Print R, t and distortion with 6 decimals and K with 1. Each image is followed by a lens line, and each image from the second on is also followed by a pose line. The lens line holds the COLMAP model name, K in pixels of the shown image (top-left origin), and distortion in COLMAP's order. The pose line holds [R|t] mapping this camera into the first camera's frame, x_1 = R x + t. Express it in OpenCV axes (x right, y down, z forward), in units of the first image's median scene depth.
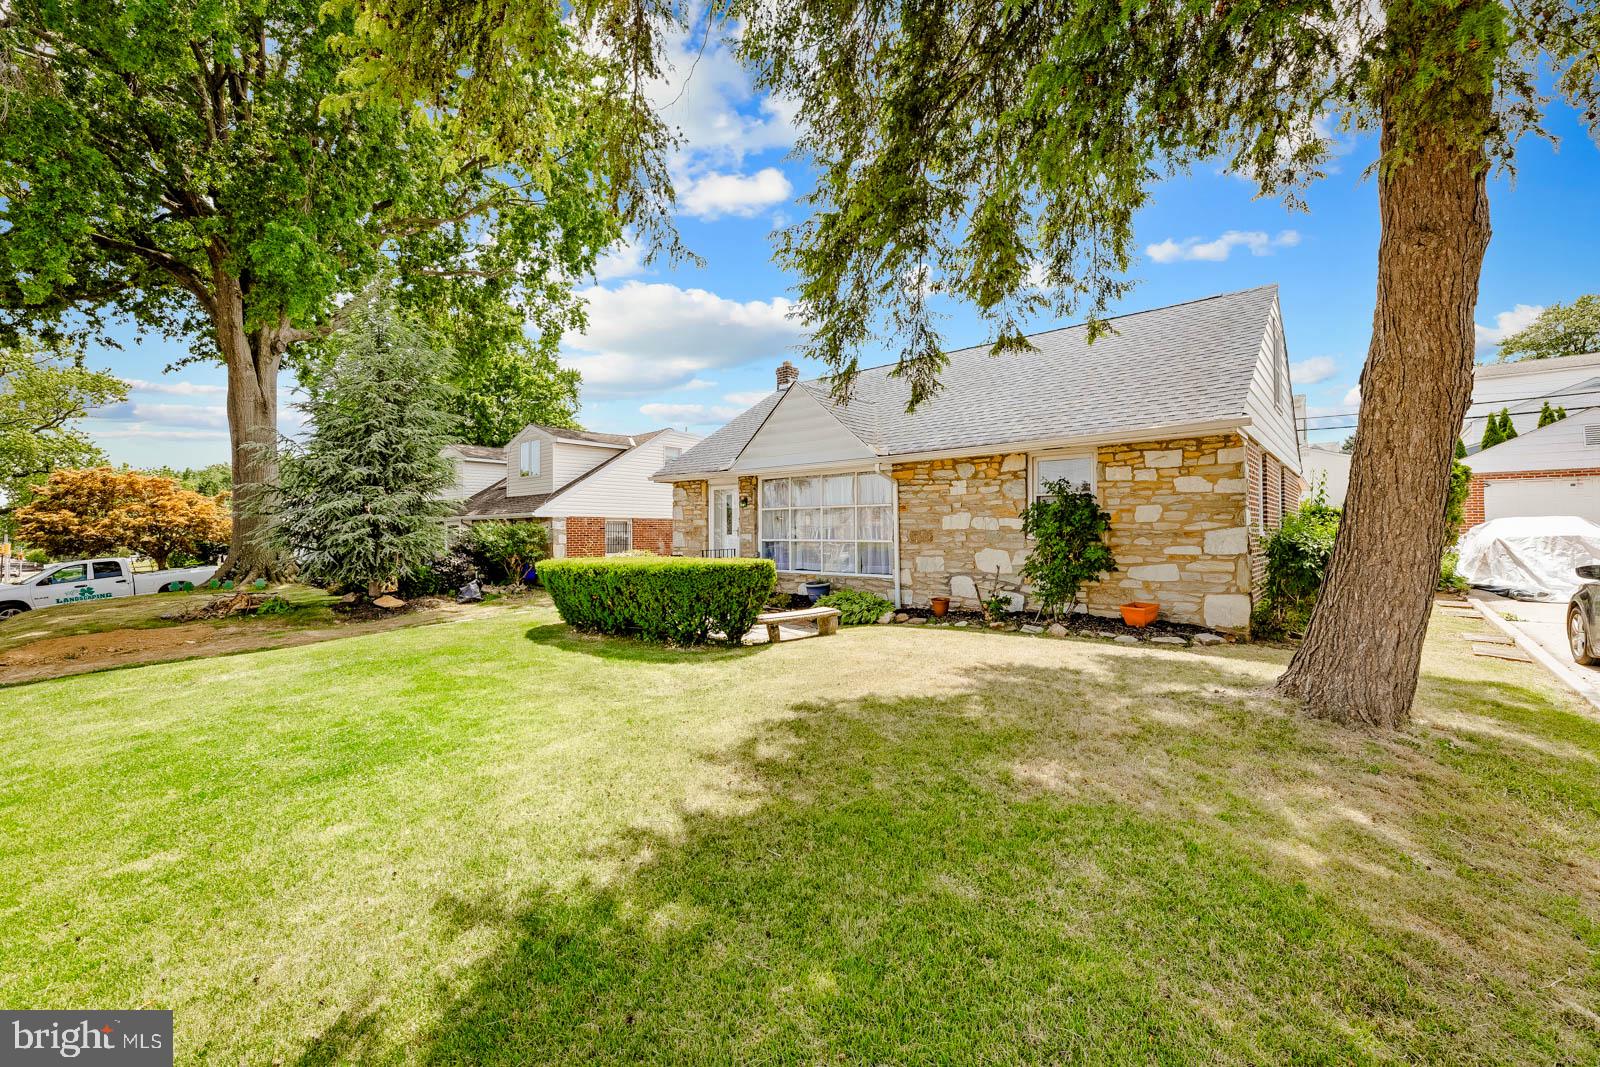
lens RADIAL K [[644.8, 0, 805.2], [0, 644.8, 532.7], [0, 0, 1]] dist [-0.000496, 0.000033]
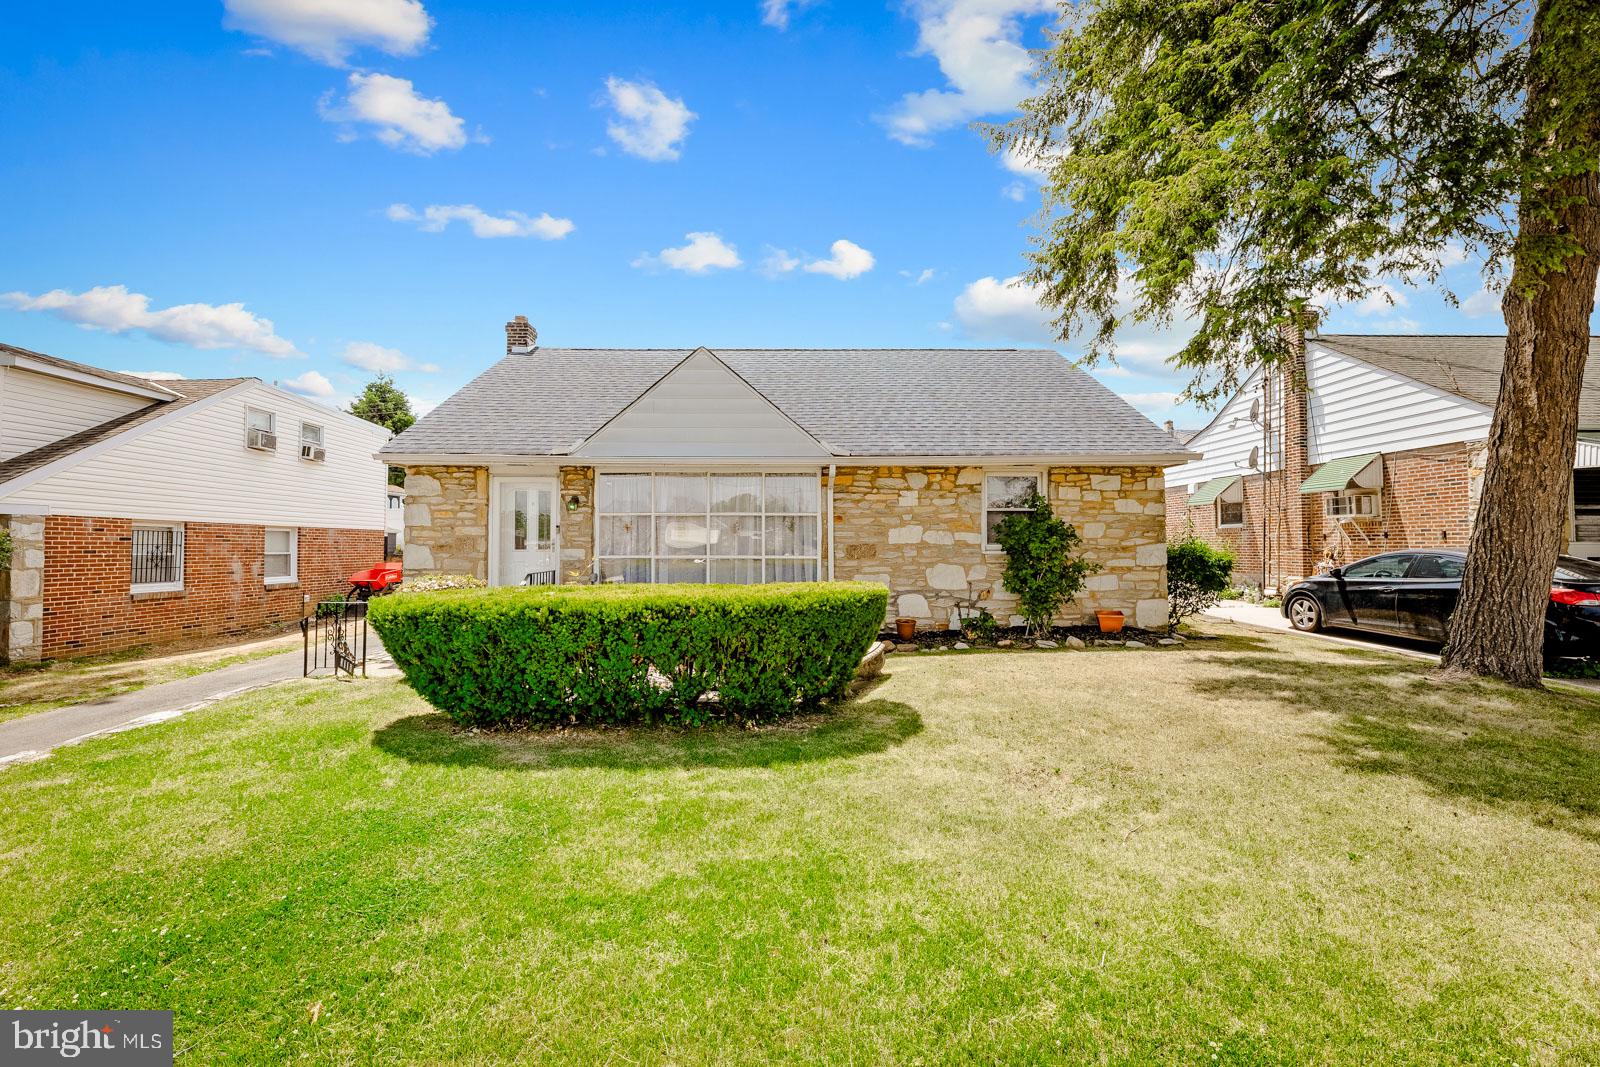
lens RADIAL K [[651.2, 0, 802.9], [0, 651.2, 522.3], [0, 0, 1]] dist [0.000731, 0.000021]
pose [[0.746793, 0.028994, 0.664424, -0.485005], [-0.001230, 0.999108, -0.042217, 0.003767], [-0.665055, 0.030710, 0.746162, 0.400154]]
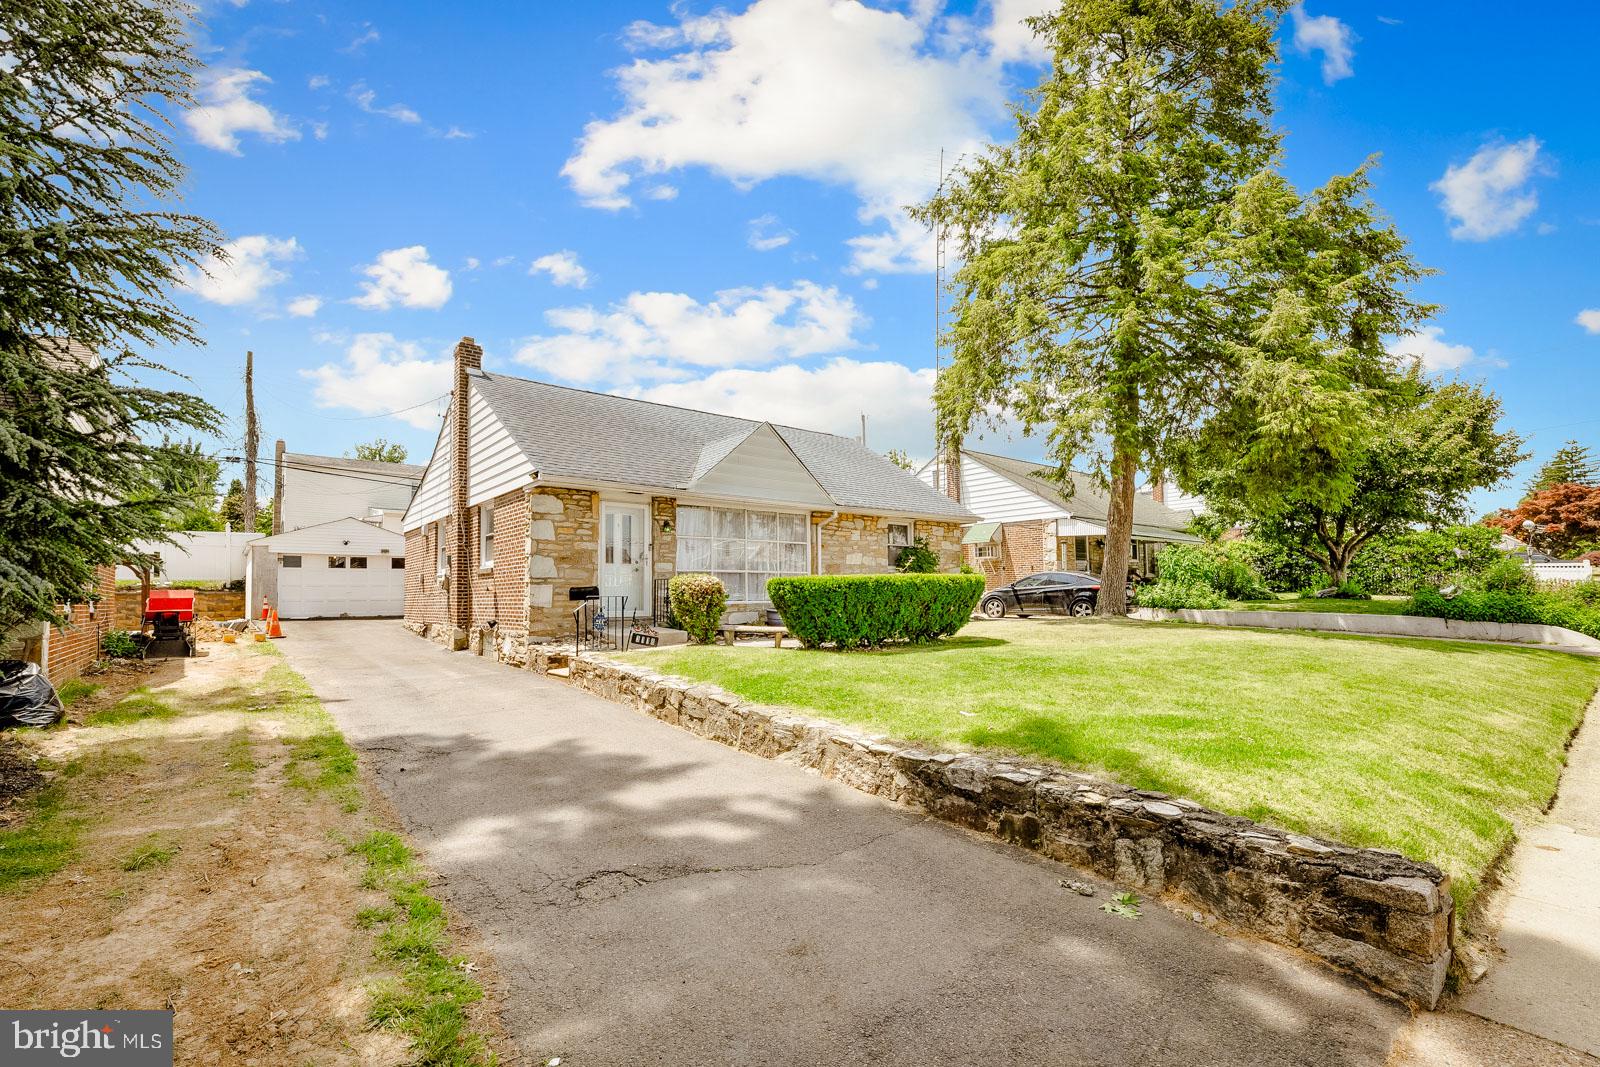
lens RADIAL K [[731.9, 0, 797.6], [0, 731.9, 569.3], [0, 0, 1]] dist [0.000358, 0.000007]
pose [[0.157596, 0.041965, 0.986612, -1.350927], [0.014139, 0.998898, -0.044746, 0.074860], [-0.987402, 0.021001, 0.156829, 0.860583]]
